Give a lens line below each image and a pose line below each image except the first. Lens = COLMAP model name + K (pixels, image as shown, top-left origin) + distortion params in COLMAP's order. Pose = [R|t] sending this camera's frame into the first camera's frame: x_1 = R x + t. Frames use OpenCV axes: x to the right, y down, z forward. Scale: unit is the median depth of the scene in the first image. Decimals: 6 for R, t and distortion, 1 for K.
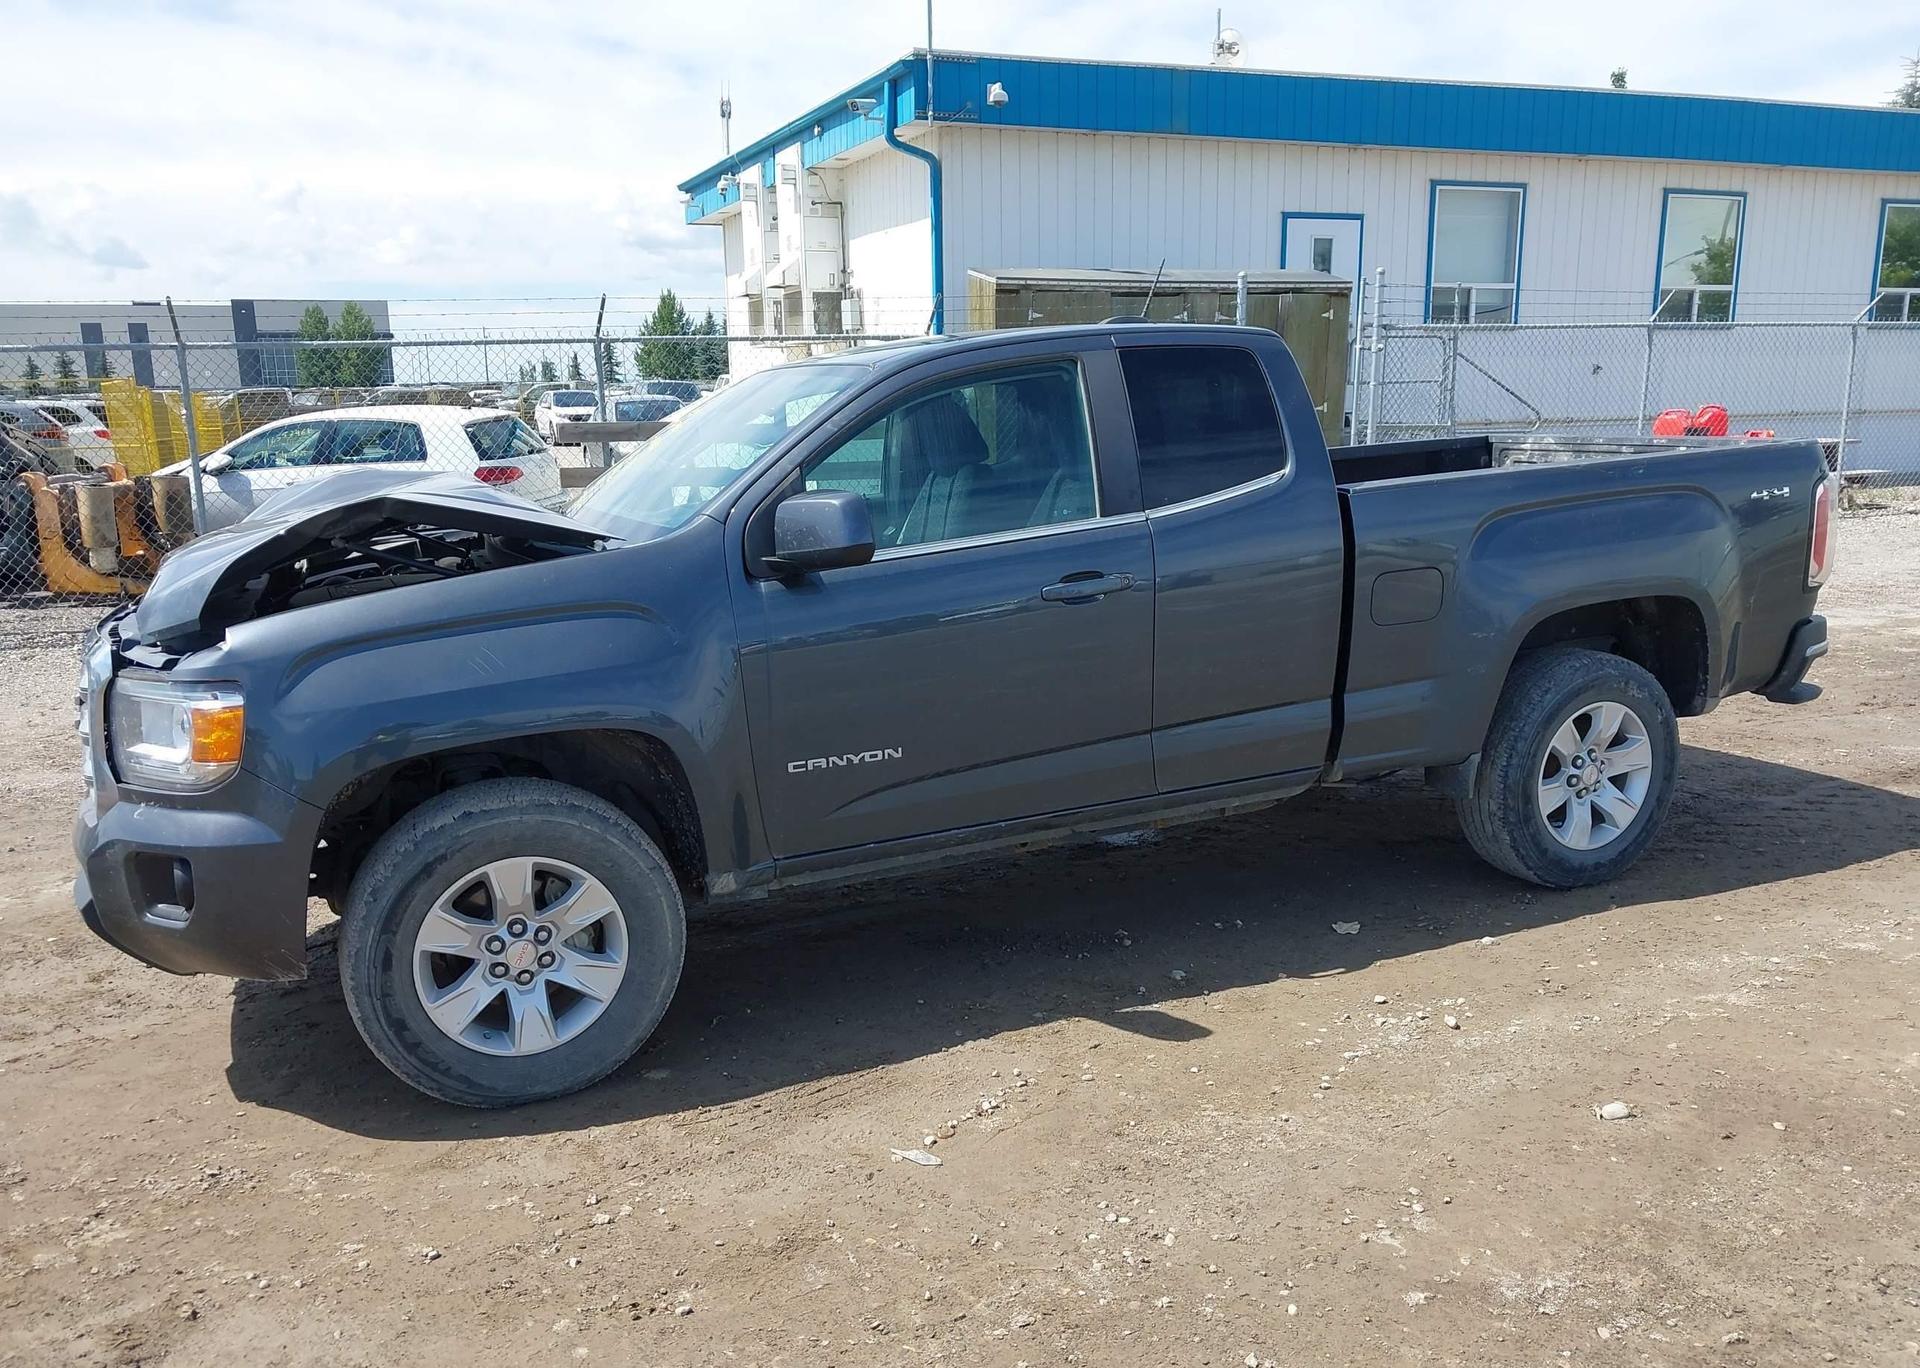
lens RADIAL K [[1535.0, 0, 961.4], [0, 1535.0, 714.5], [0, 0, 1]] dist [0.025190, -0.029302]
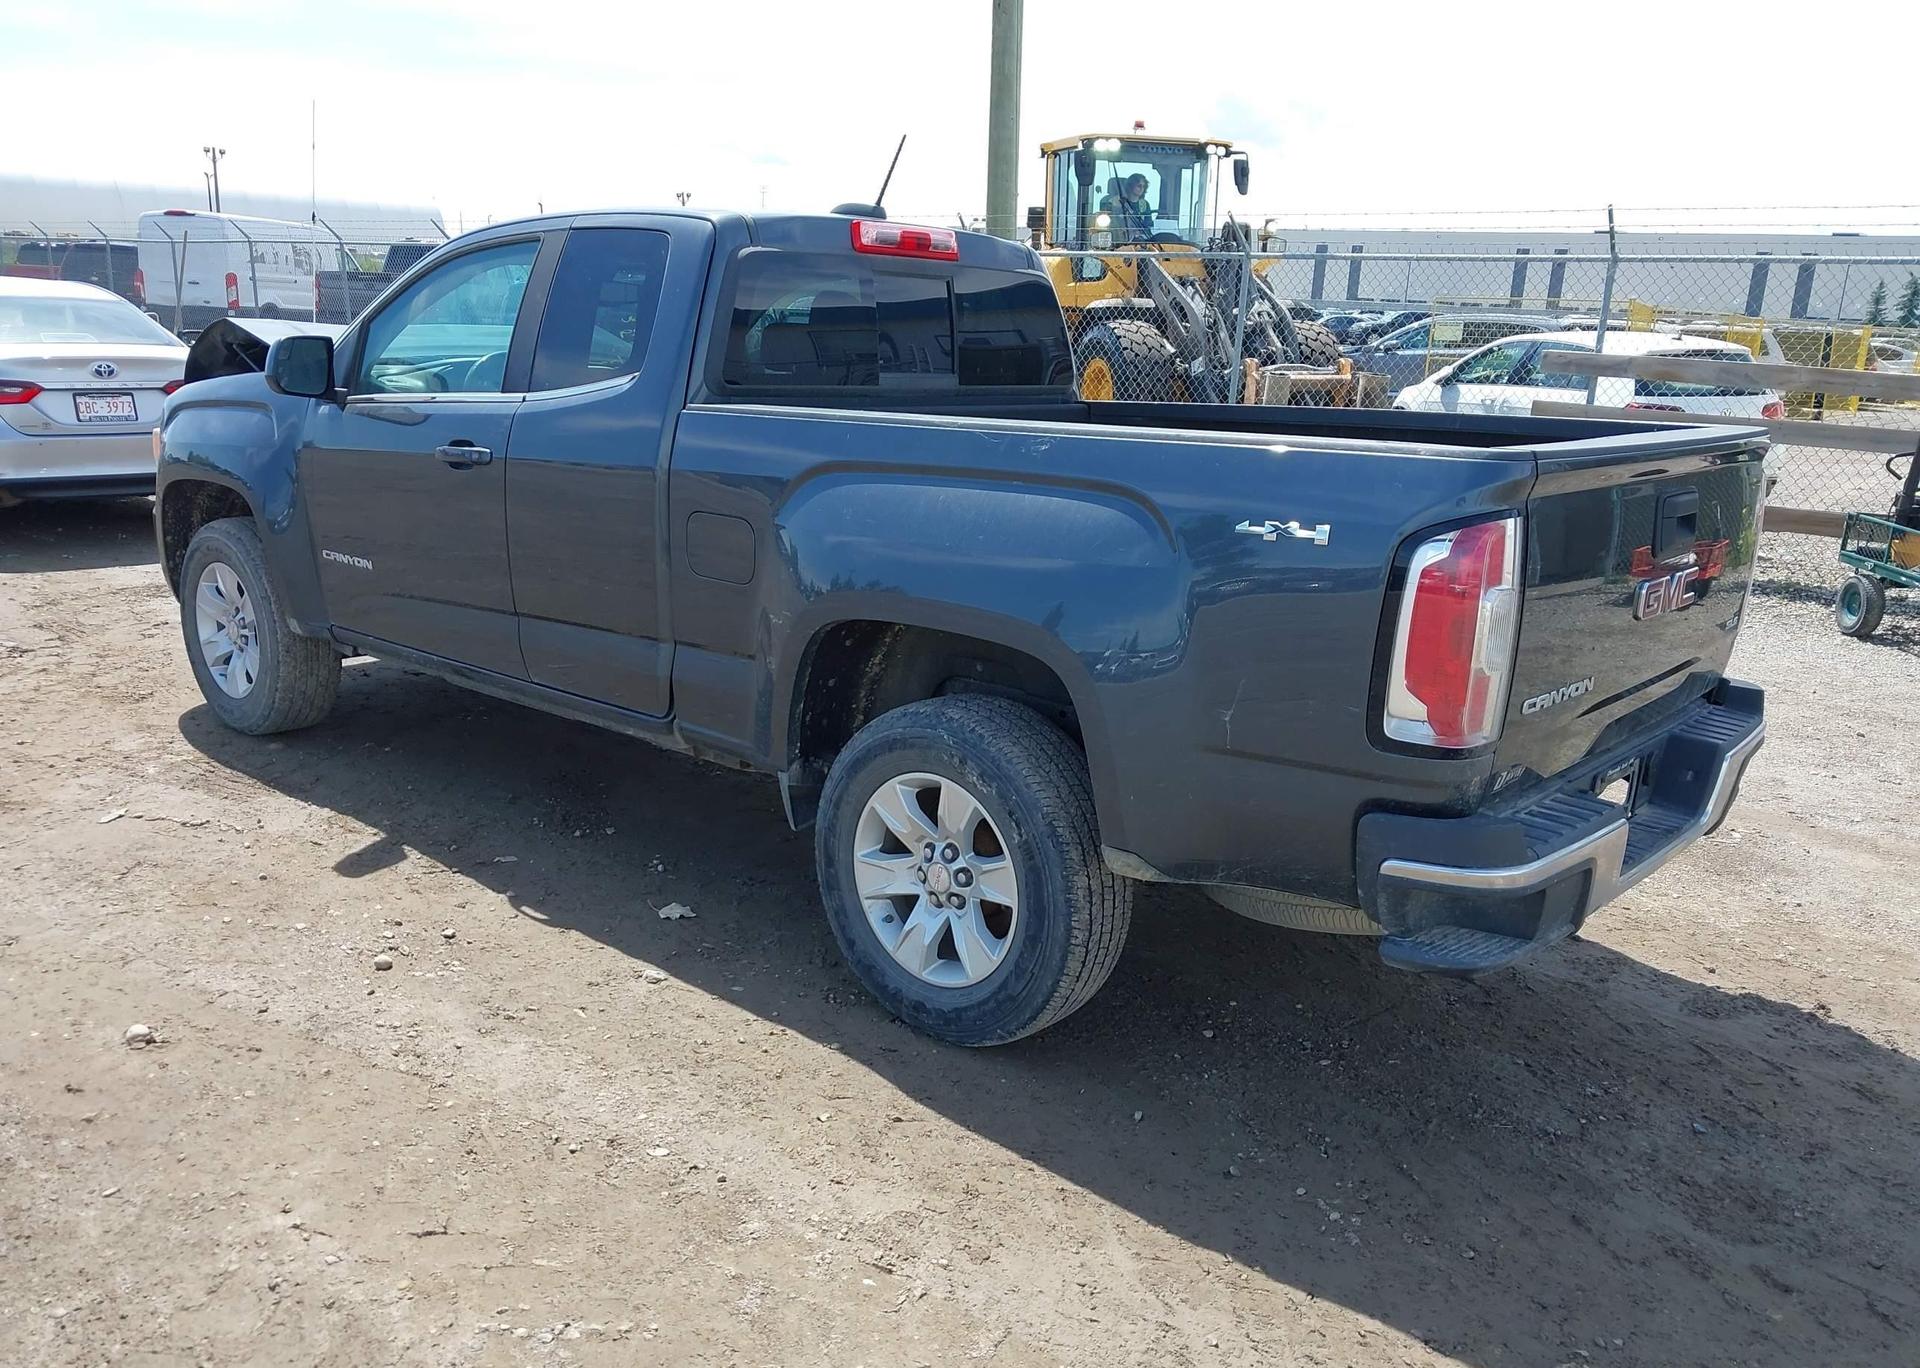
lens RADIAL K [[1535.0, 0, 961.4], [0, 1535.0, 714.5], [0, 0, 1]] dist [0.025190, -0.029302]
pose [[0.415393, 0.273983, -0.867399, 1.001197], [-0.240064, 0.952774, 0.185985, -0.161738], [0.877393, 0.130974, 0.461550, 0.697121]]
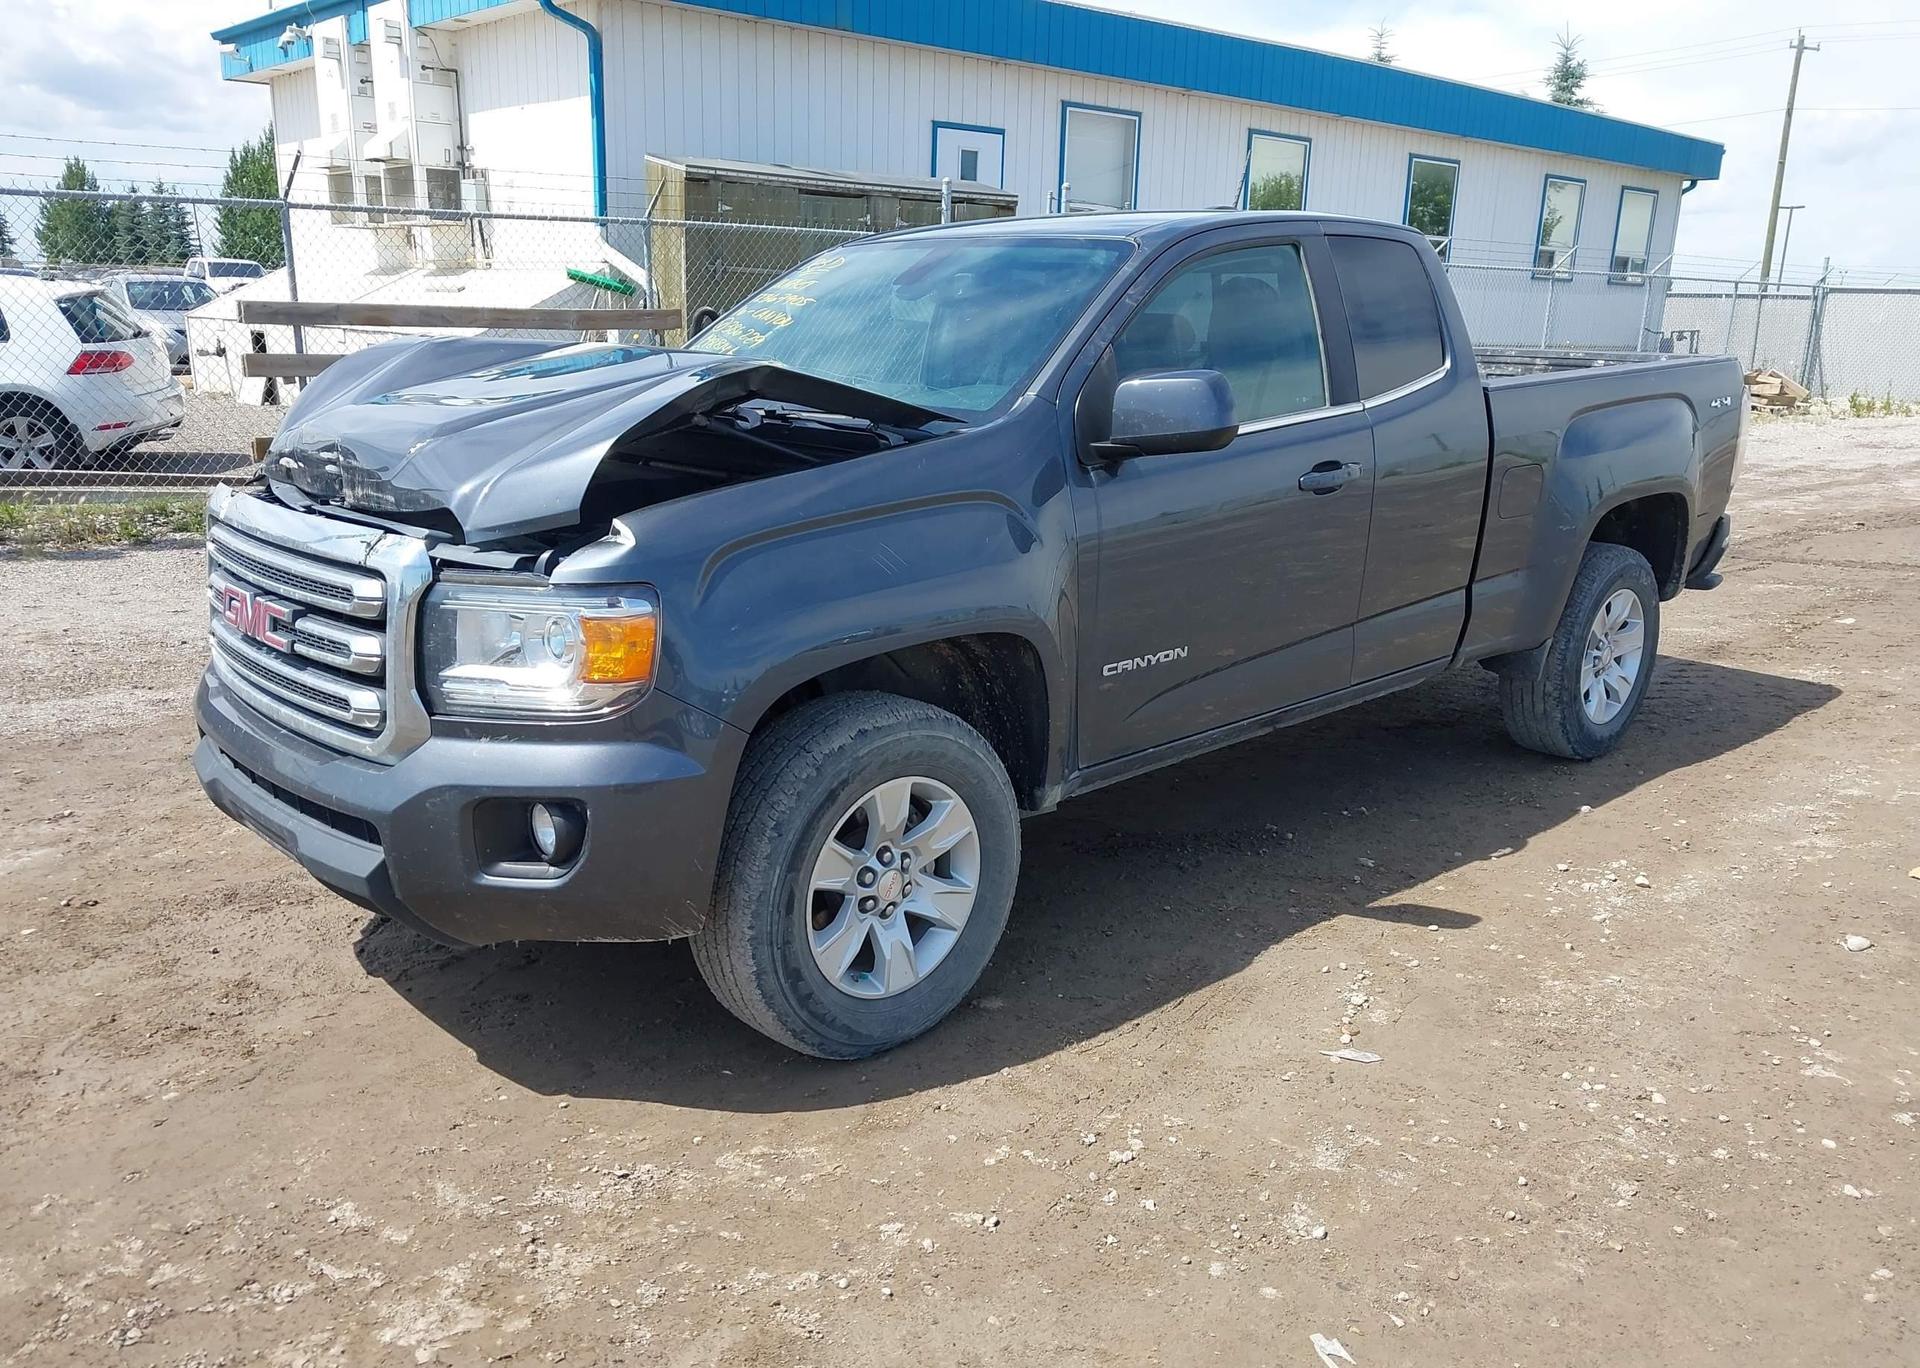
lens RADIAL K [[1535.0, 0, 961.4], [0, 1535.0, 714.5], [0, 0, 1]] dist [0.025190, -0.029302]
pose [[0.943984, -0.045822, 0.326793, -0.398649], [0.028332, 0.997910, 0.058081, 0.003883], [-0.328771, -0.045569, 0.943310, 0.109442]]
